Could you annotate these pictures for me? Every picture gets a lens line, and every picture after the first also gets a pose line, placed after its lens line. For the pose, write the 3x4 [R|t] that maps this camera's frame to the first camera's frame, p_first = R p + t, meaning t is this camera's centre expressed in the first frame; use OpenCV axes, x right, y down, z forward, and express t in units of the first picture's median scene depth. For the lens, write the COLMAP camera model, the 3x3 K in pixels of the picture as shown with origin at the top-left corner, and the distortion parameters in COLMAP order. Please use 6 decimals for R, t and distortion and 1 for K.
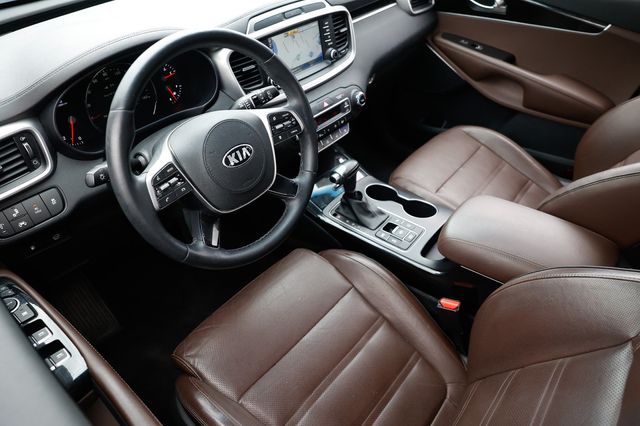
lens RADIAL K [[433.9, 0, 321.8], [0, 433.9, 209.7], [0, 0, 1]] dist [-0.077774, 0.039328]
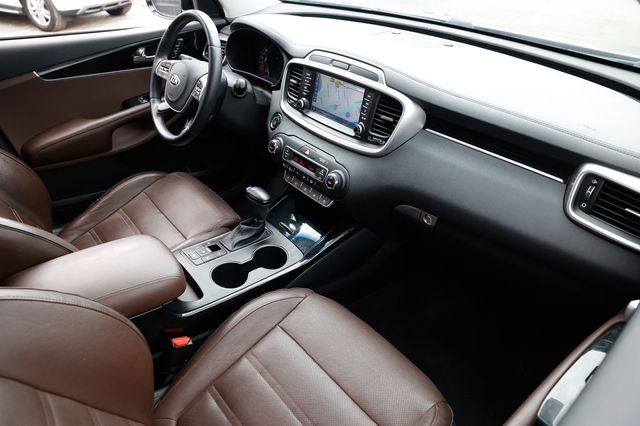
lens RADIAL K [[433.9, 0, 317.7], [0, 433.9, 213.6], [0, 0, 1]] dist [-0.077774, 0.039328]
pose [[-0.188156, 0.541731, -0.819222, 0.903970], [-0.642132, 0.563290, 0.519972, -0.698532], [0.743144, 0.623885, 0.241877, 0.855901]]
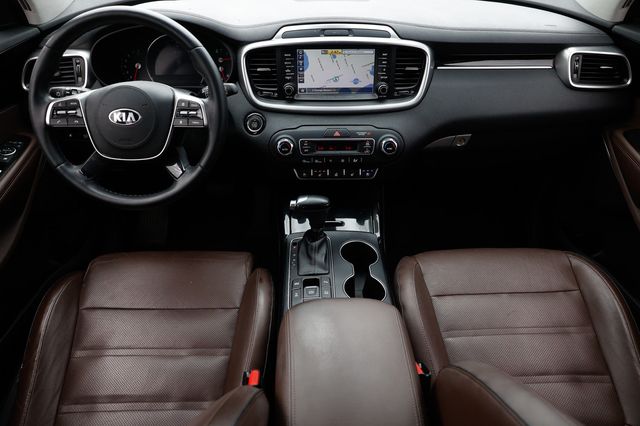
lens RADIAL K [[433.9, 0, 320.4], [0, 433.9, 210.3], [0, 0, 1]] dist [-0.077774, 0.039328]
pose [[0.658410, 0.440548, -0.610257, 0.618527], [-0.484446, 0.868574, 0.104357, -0.179148], [0.576028, 0.226927, 0.785300, 0.286878]]
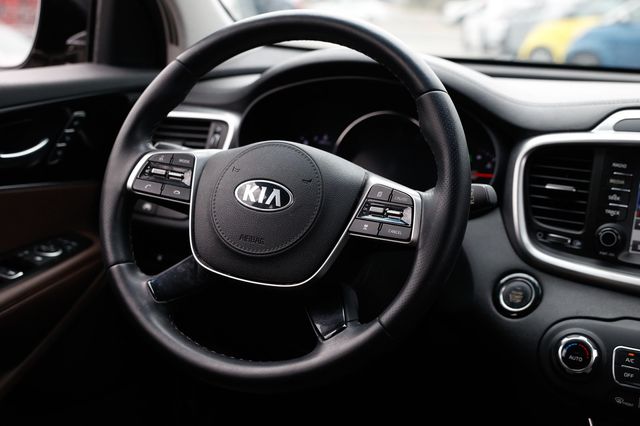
lens RADIAL K [[878.7, 0, 323.8], [0, 878.7, 196.8], [0, 0, 1]] dist [0.086598, 0.000000]
pose [[0.295953, 0.205595, -0.932815, 0.607841], [-0.667129, 0.743406, -0.047810, -0.078404], [0.683630, 0.636458, 0.357171, 0.394149]]
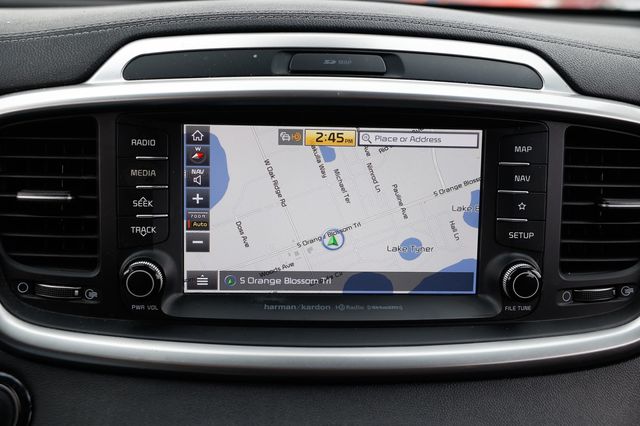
lens RADIAL K [[676.0, 0, 318.7], [0, 676.0, 216.5], [0, 0, 1]] dist [0.006808, 0.000000]
pose [[0.682437, 0.232079, -0.693123, 0.199663], [-0.492573, 0.846621, -0.201505, -0.275368], [0.540047, 0.478928, 0.692082, 0.702313]]
